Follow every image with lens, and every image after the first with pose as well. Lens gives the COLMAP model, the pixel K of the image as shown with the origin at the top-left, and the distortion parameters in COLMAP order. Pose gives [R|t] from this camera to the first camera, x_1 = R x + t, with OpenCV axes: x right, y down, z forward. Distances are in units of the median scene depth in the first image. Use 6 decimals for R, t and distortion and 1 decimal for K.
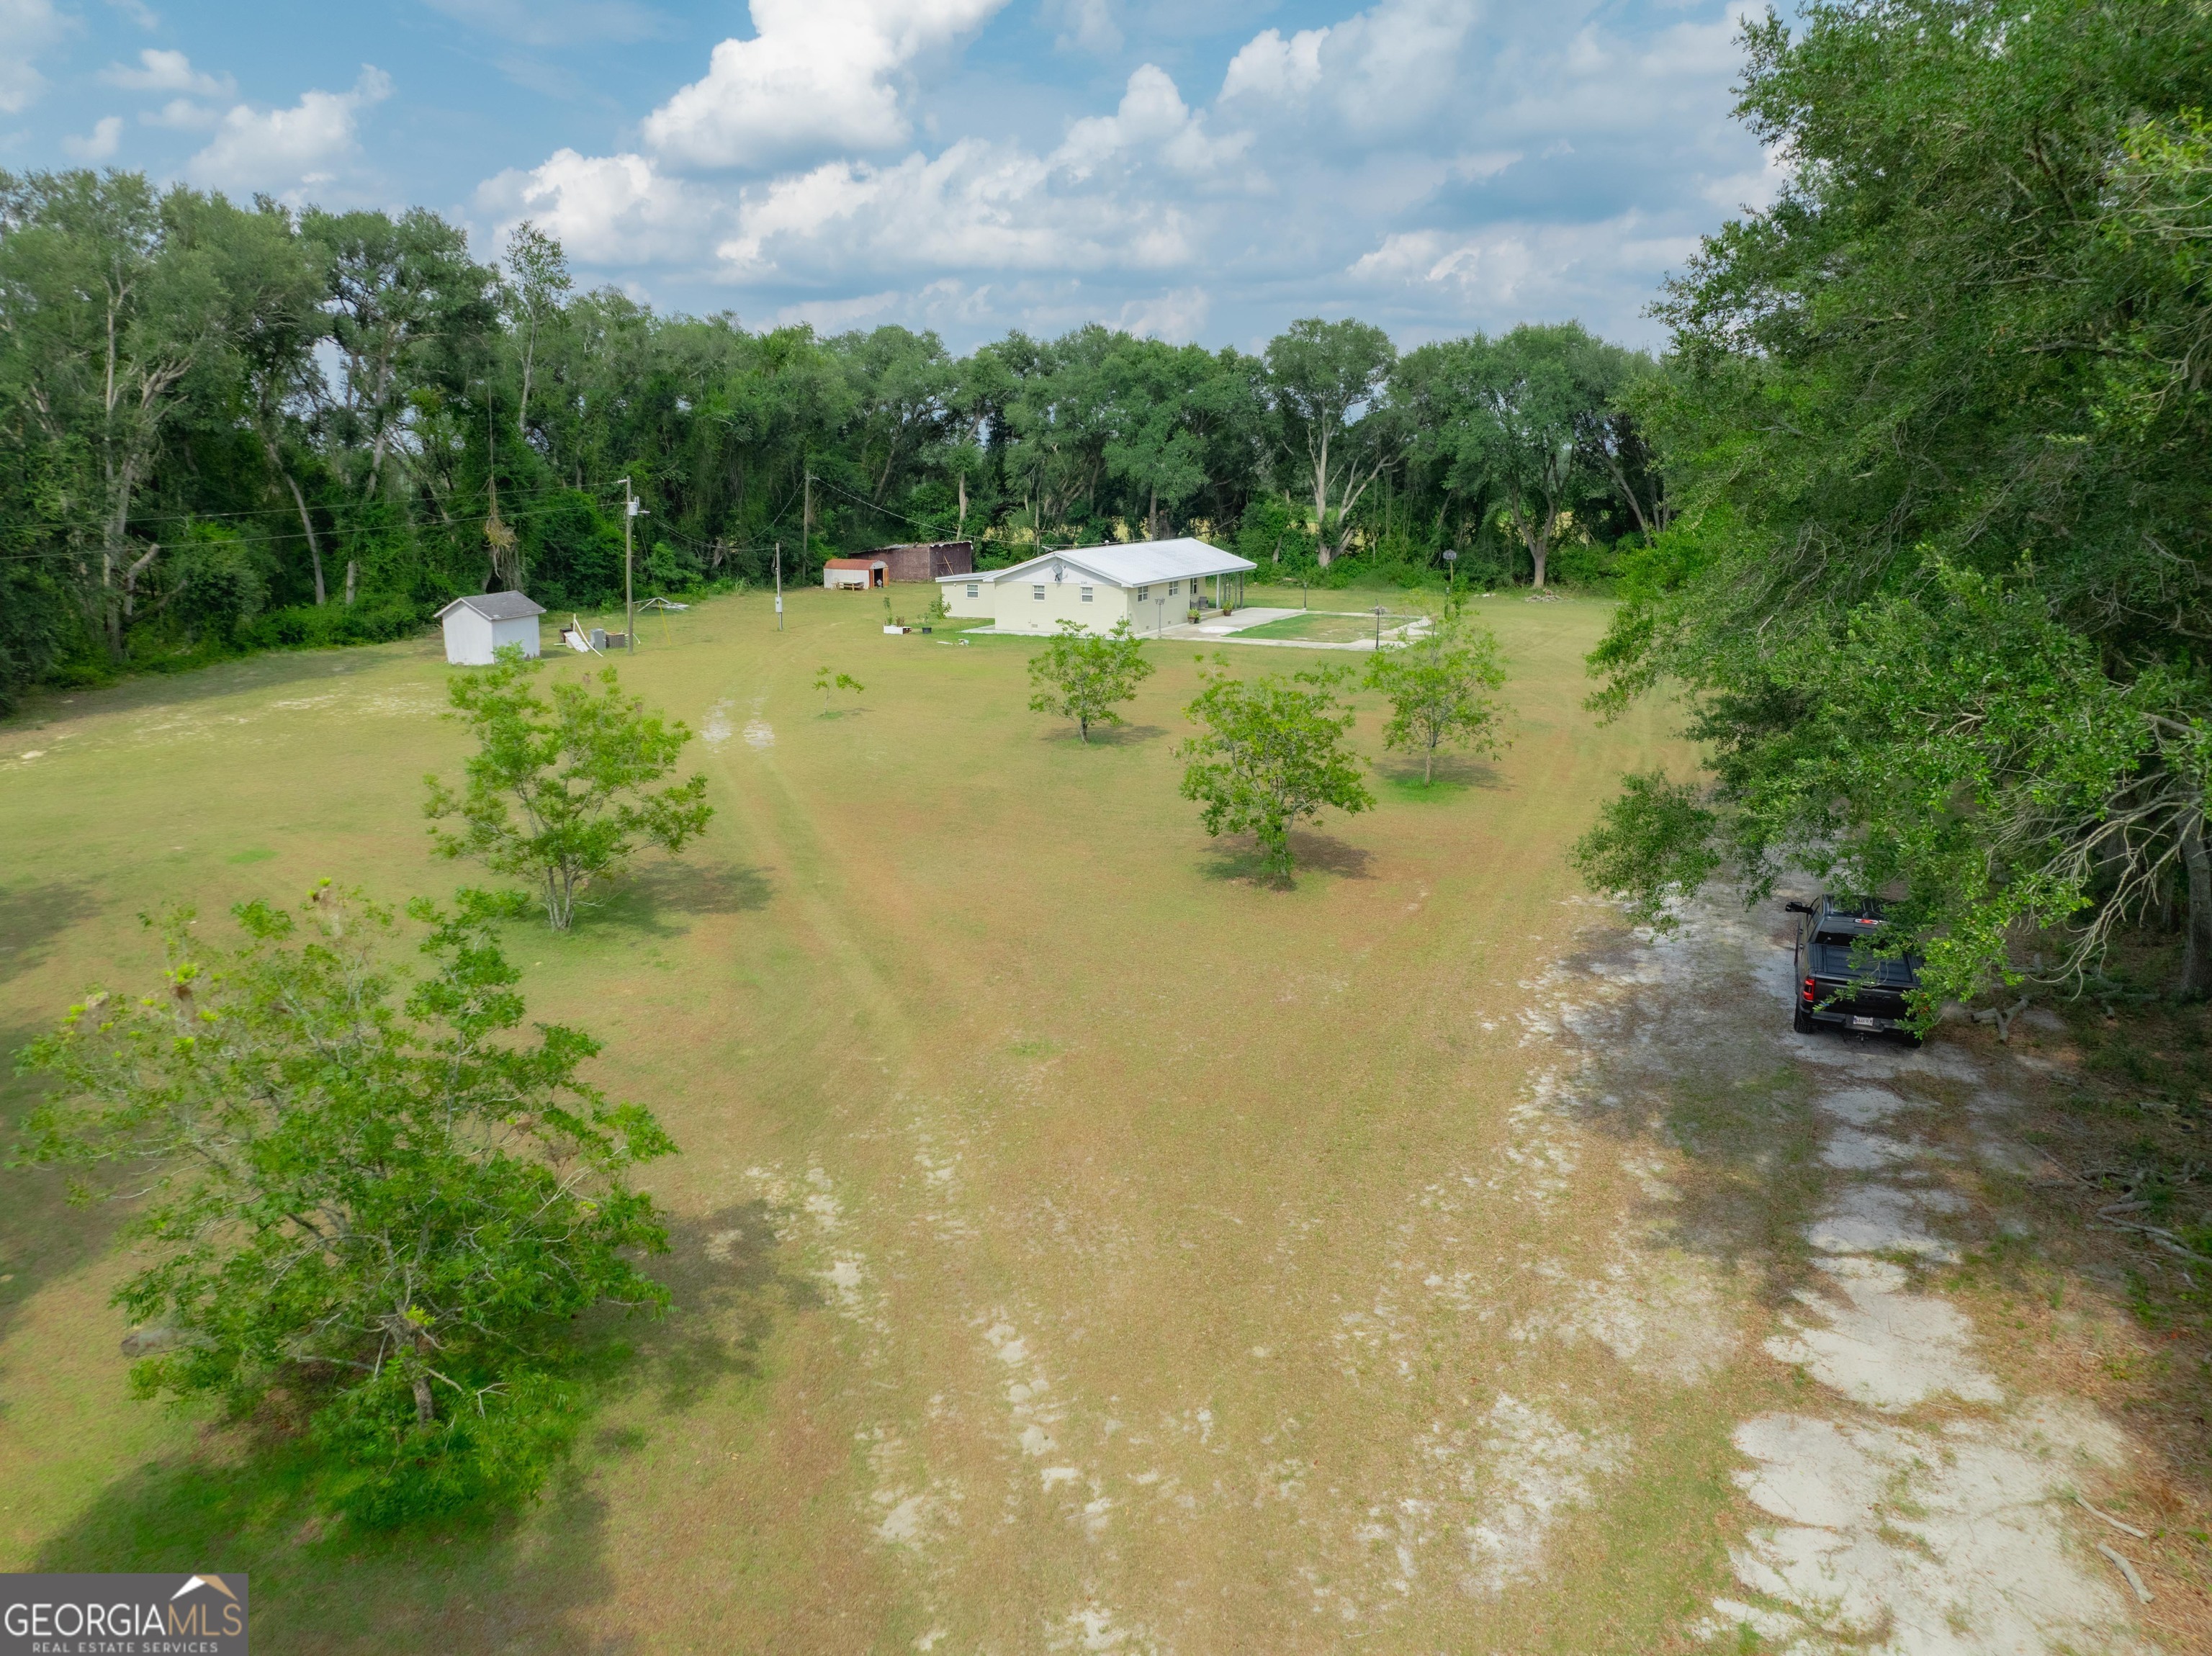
lens RADIAL K [[1555.7, 0, 1099.2], [0, 1555.7, 819.1], [0, 0, 1]] dist [-0.040303, 0.002762]
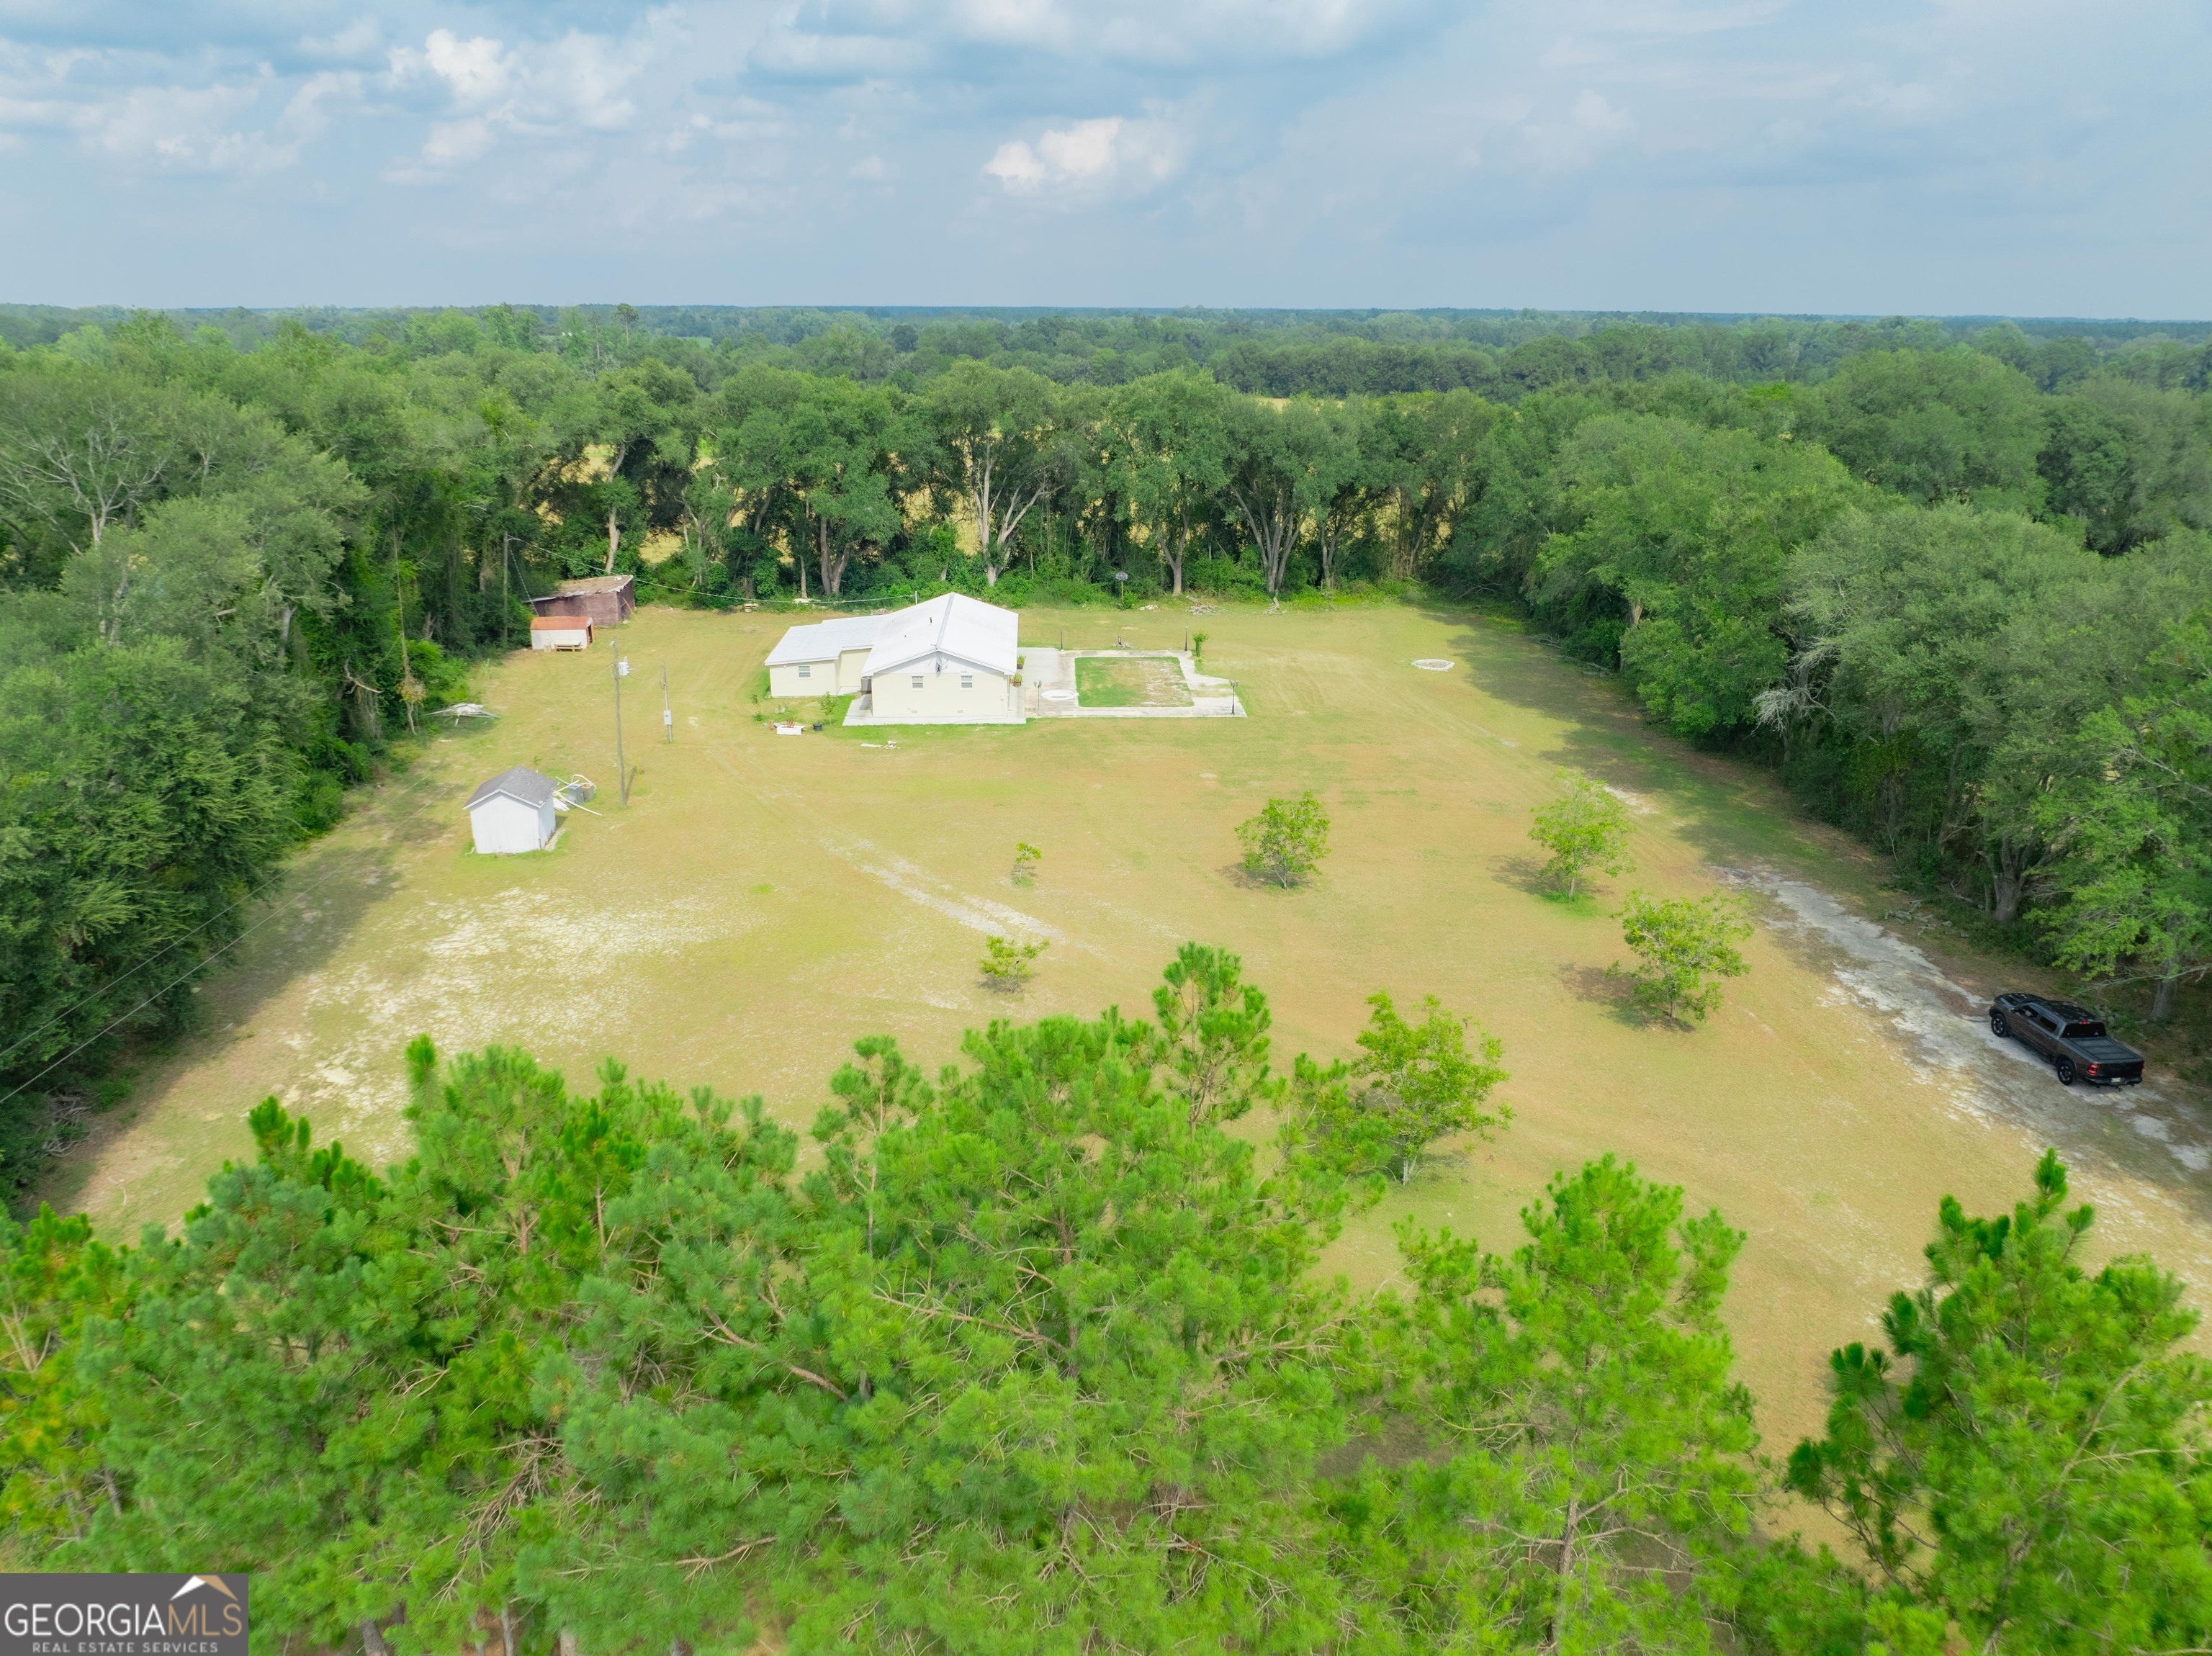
lens RADIAL K [[1555.7, 0, 1097.3], [0, 1555.7, 828.9], [0, 0, 1]] dist [-0.040303, 0.002762]
pose [[0.879253, -0.149508, 0.452285, -0.331465], [0.104061, 0.986822, 0.123907, -0.125396], [-0.464850, -0.061881, 0.883225, -0.027349]]
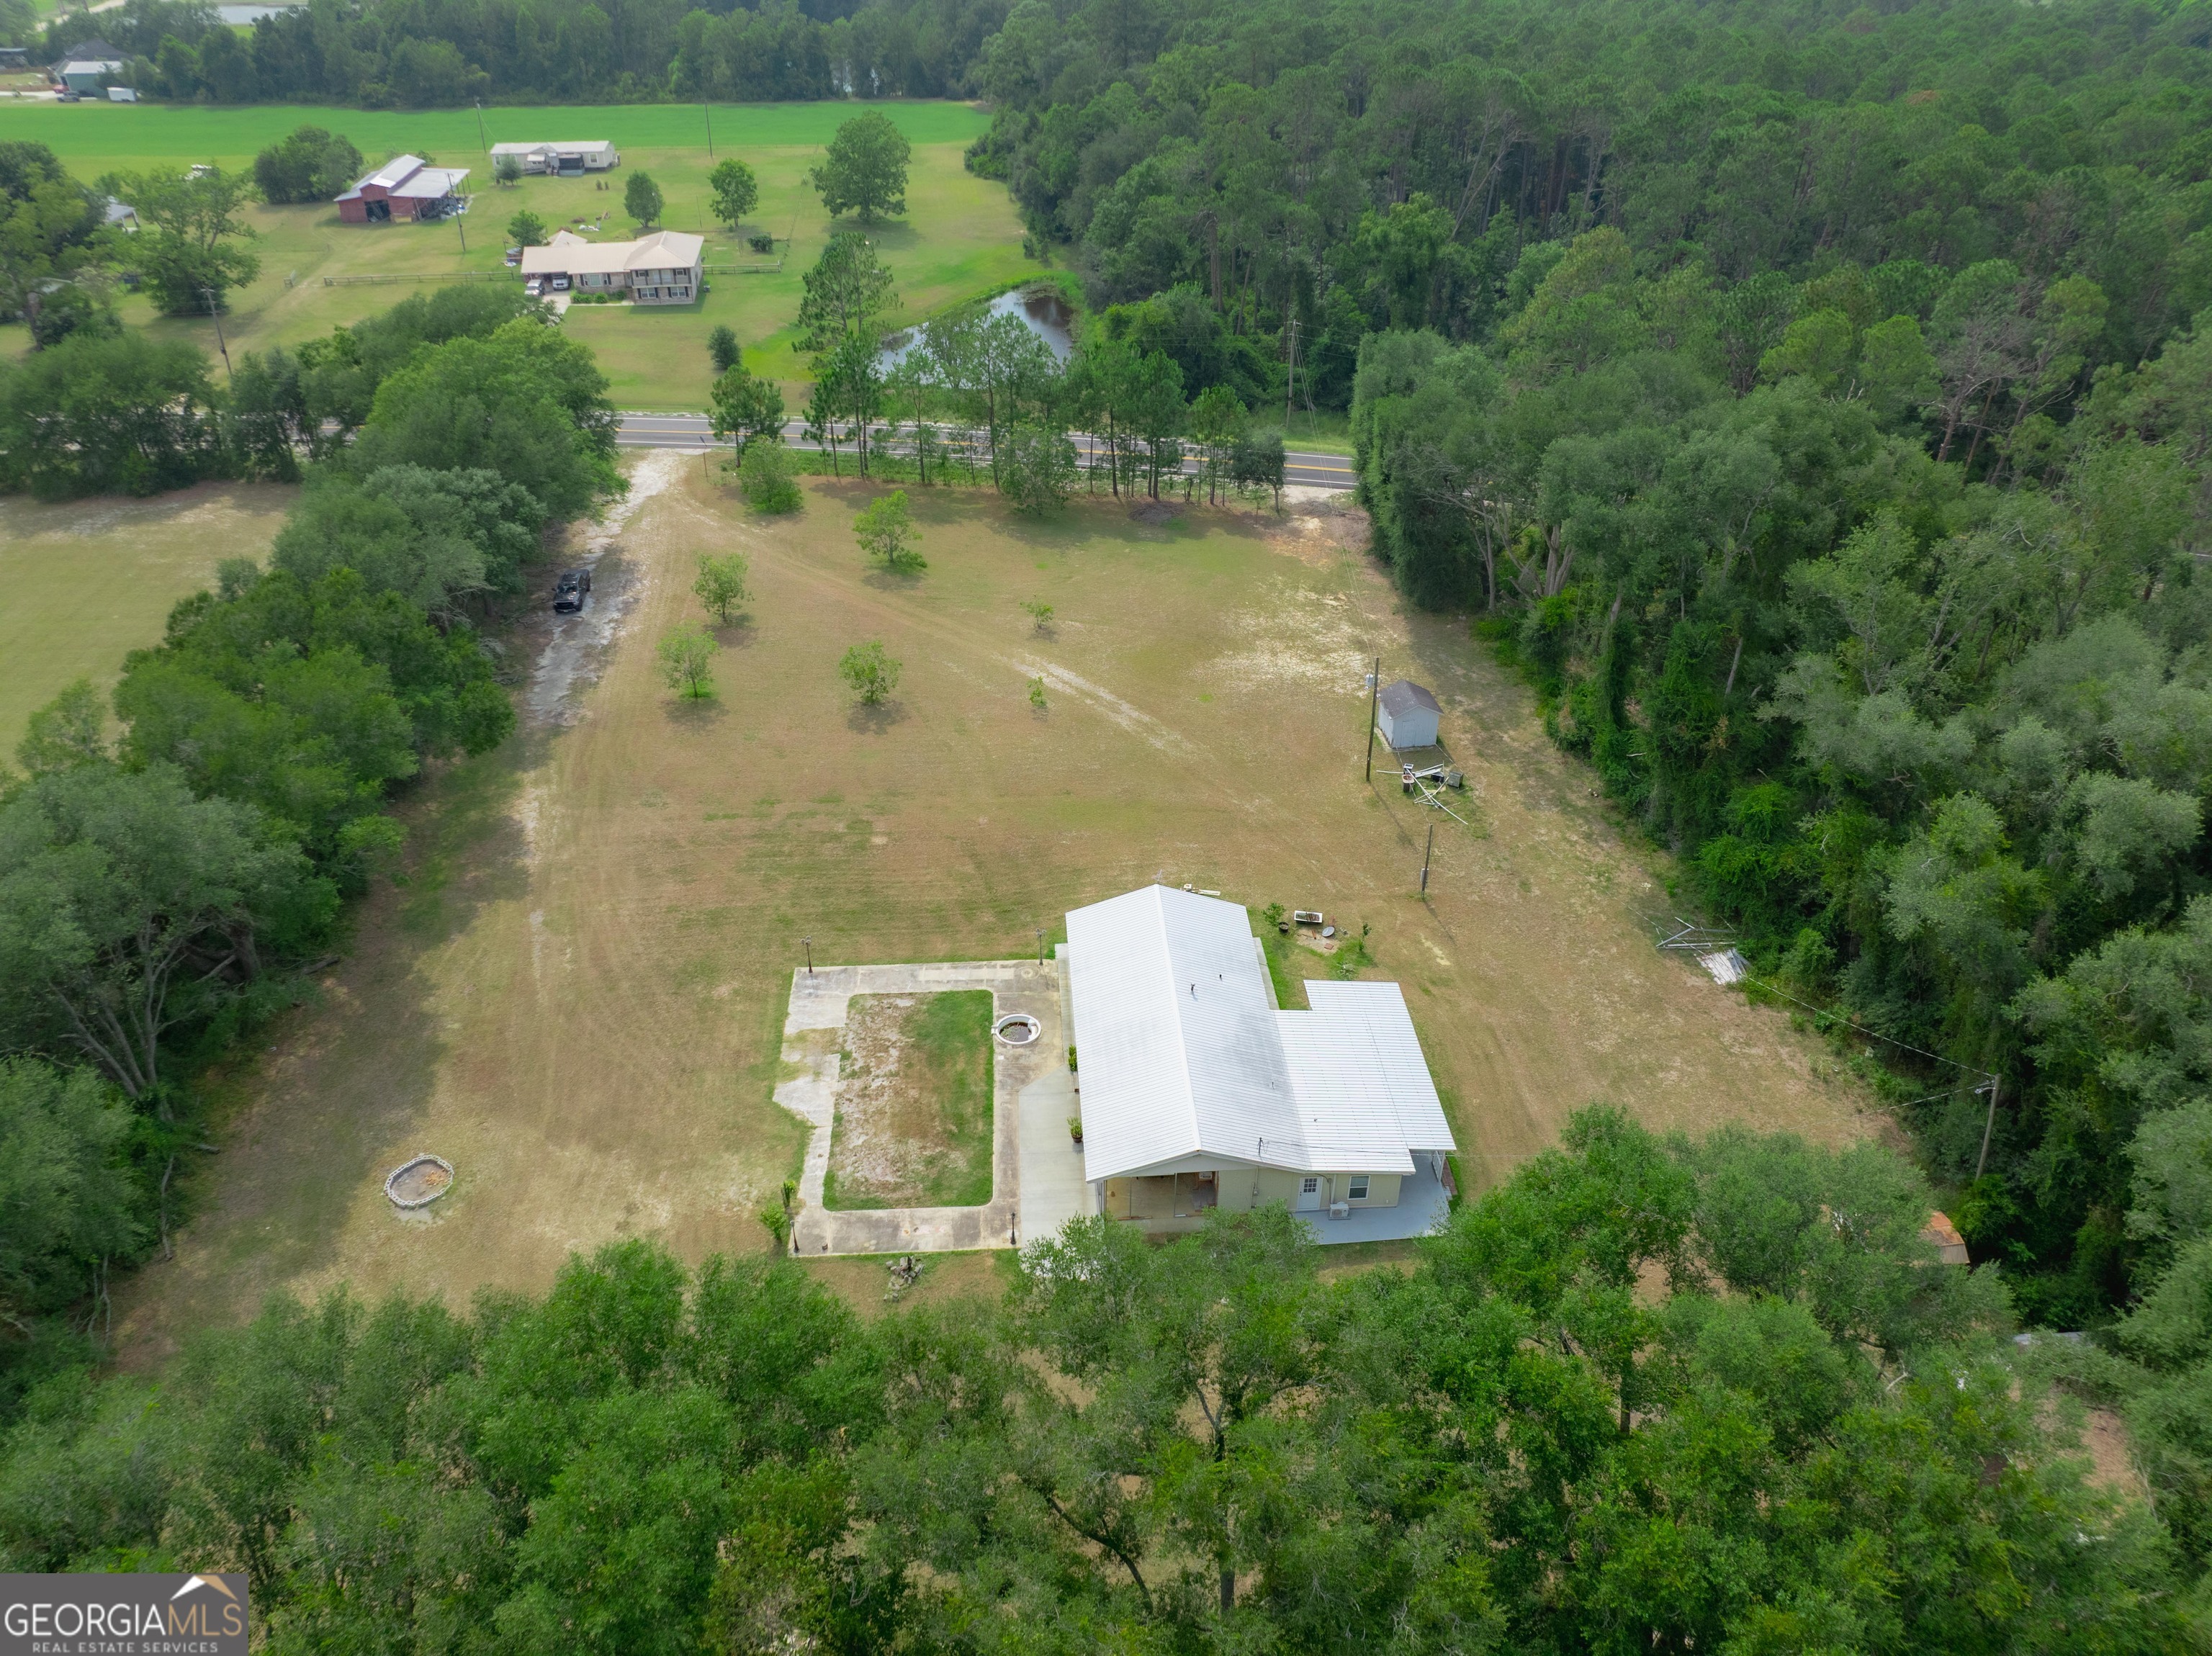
lens RADIAL K [[1555.7, 0, 1099.3], [0, 1555.7, 820.8], [0, 0, 1]] dist [-0.040303, 0.002762]
pose [[-0.868083, 0.268071, -0.417816, 0.285949], [-0.114593, 0.710717, 0.694082, -0.630504], [0.483012, 0.650399, -0.586242, 1.119353]]
